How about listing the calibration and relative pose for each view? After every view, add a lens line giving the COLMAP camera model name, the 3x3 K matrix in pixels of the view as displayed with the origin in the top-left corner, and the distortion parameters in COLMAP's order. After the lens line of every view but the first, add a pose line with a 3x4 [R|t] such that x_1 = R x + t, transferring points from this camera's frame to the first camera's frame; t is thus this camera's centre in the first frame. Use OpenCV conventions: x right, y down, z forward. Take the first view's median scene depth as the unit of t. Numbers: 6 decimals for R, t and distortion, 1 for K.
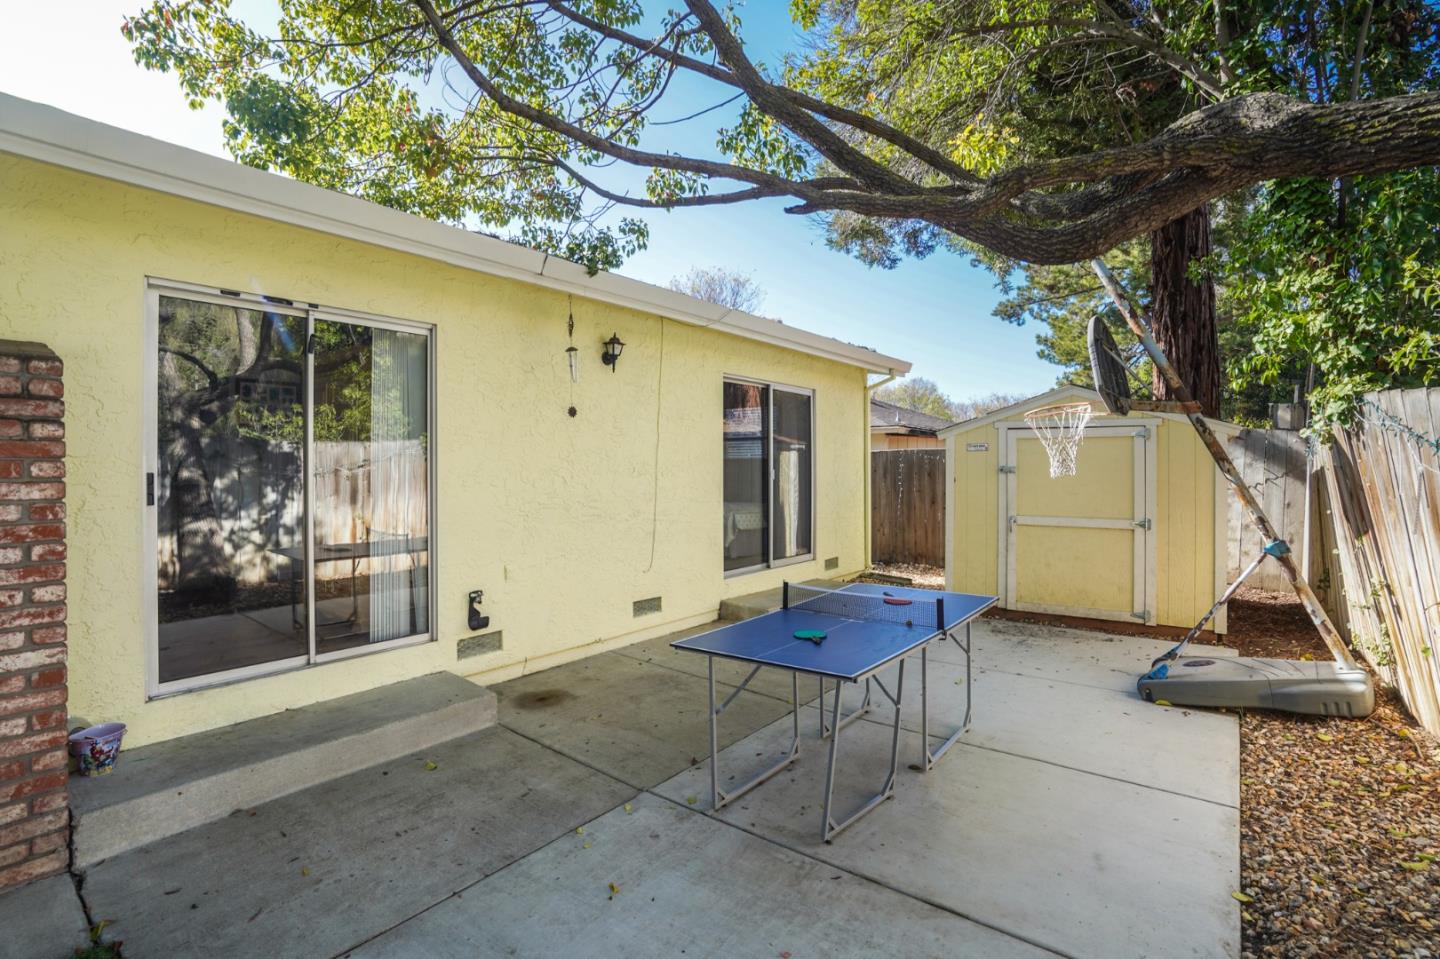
lens RADIAL K [[660.1, 0, 709.8], [0, 660.1, 466.1], [0, 0, 1]] dist [-0.001372, 0.000382]
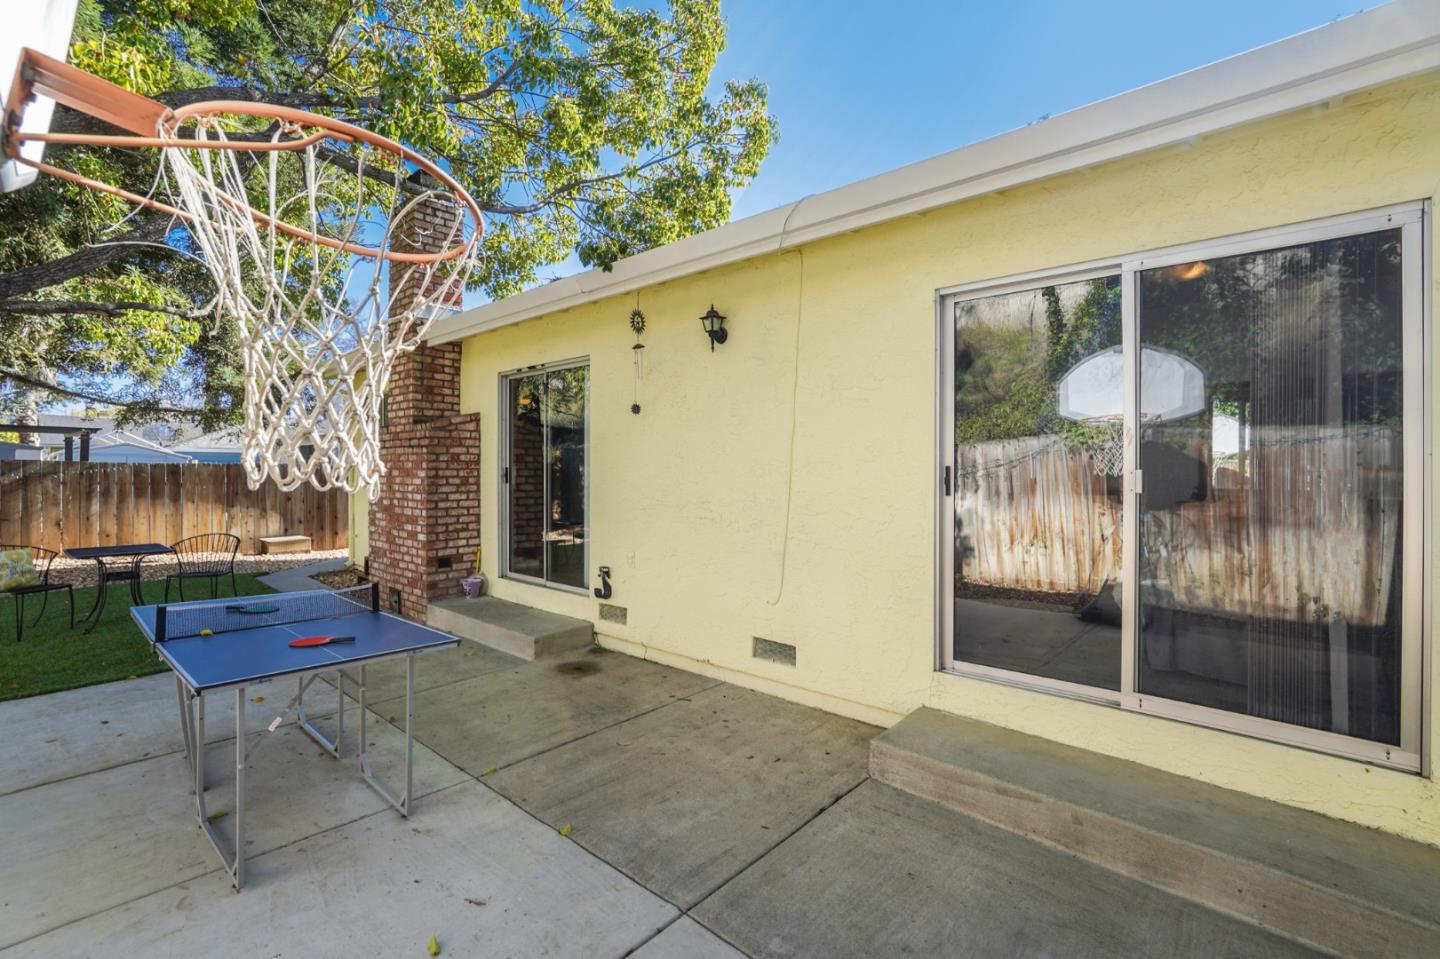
lens RADIAL K [[660.1, 0, 709.8], [0, 660.1, 466.1], [0, 0, 1]] dist [-0.001372, 0.000382]
pose [[-0.049248, -0.002937, -0.998782, 0.836659], [-0.002407, 0.999993, -0.002821, 0.007640], [0.998784, 0.002265, -0.049255, 1.232975]]
